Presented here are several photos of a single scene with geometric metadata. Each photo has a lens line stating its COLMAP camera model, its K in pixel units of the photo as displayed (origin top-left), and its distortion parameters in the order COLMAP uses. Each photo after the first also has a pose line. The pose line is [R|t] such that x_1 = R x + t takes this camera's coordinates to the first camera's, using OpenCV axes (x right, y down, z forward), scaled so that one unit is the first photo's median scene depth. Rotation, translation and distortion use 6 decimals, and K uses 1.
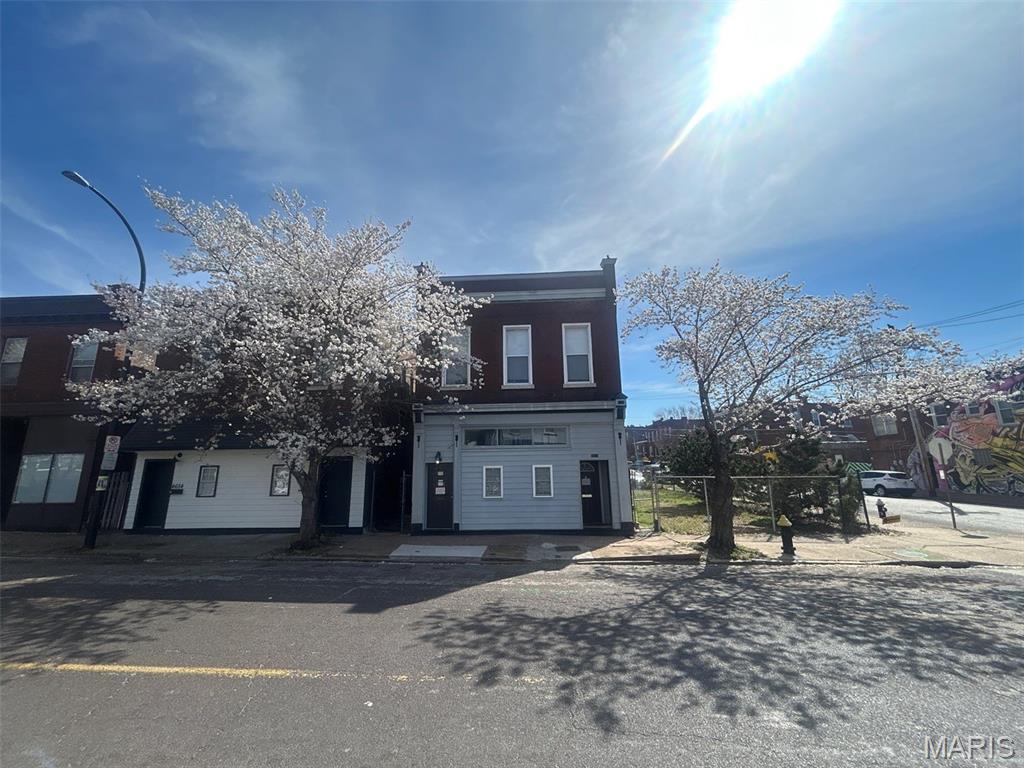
lens RADIAL K [[411.1, 0, 508.8], [0, 411.1, 386.6], [0, 0, 1]] dist [0.000117, -0.000885]
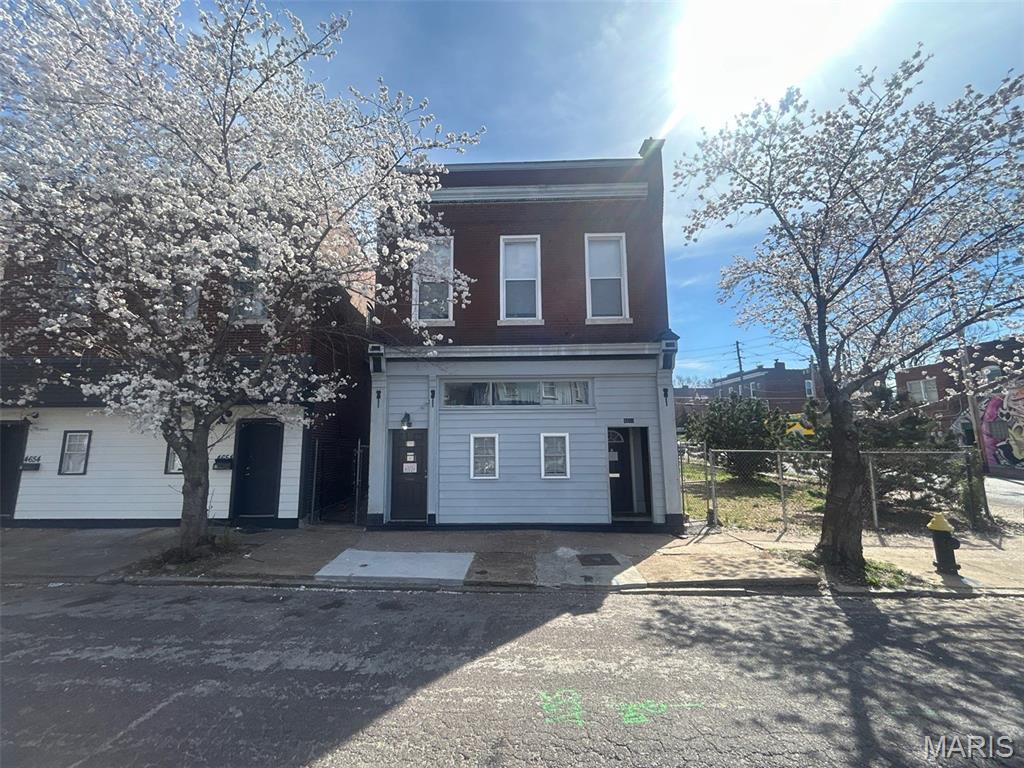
lens RADIAL K [[411.1, 0, 508.8], [0, 411.1, 386.6], [0, 0, 1]] dist [0.000117, -0.000885]
pose [[0.999813, 0.009664, 0.016745, -0.009266], [-0.010880, 0.997191, 0.074110, 0.059709], [-0.015982, -0.074278, 0.997110, 0.304356]]
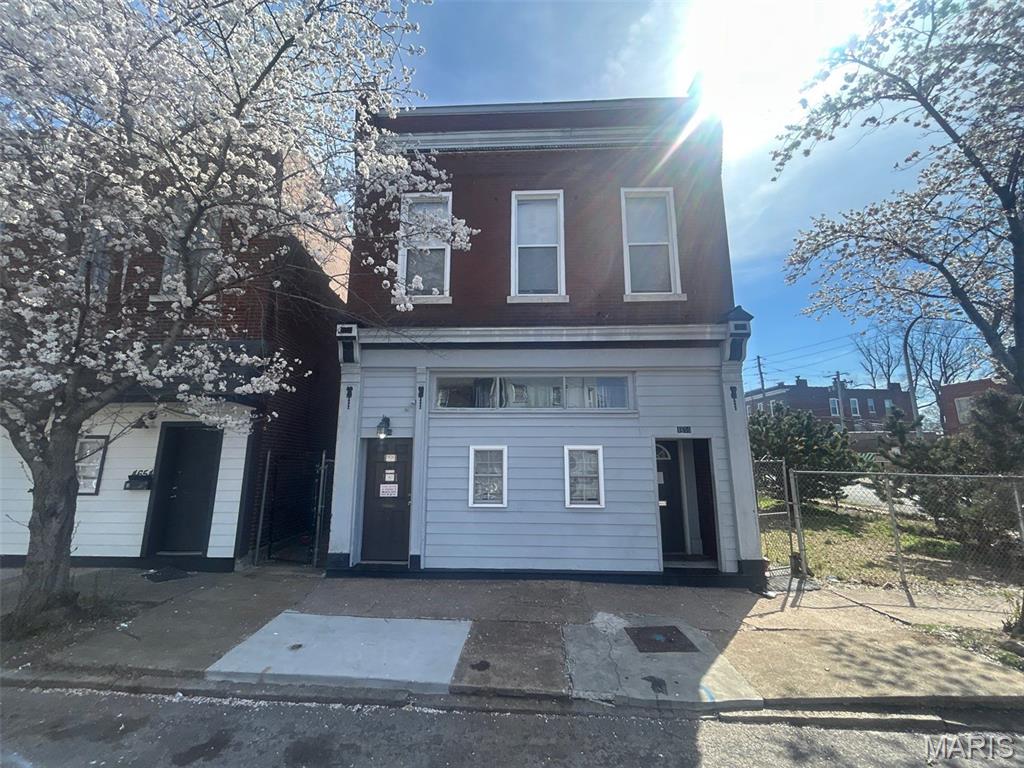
lens RADIAL K [[411.1, 0, 508.8], [0, 411.1, 386.6], [0, 0, 1]] dist [0.000117, -0.000885]
pose [[0.999819, 0.018991, 0.001061, -0.014686], [-0.019014, 0.999393, 0.029194, 0.102342], [-0.000505, -0.029209, 0.999573, 0.479837]]
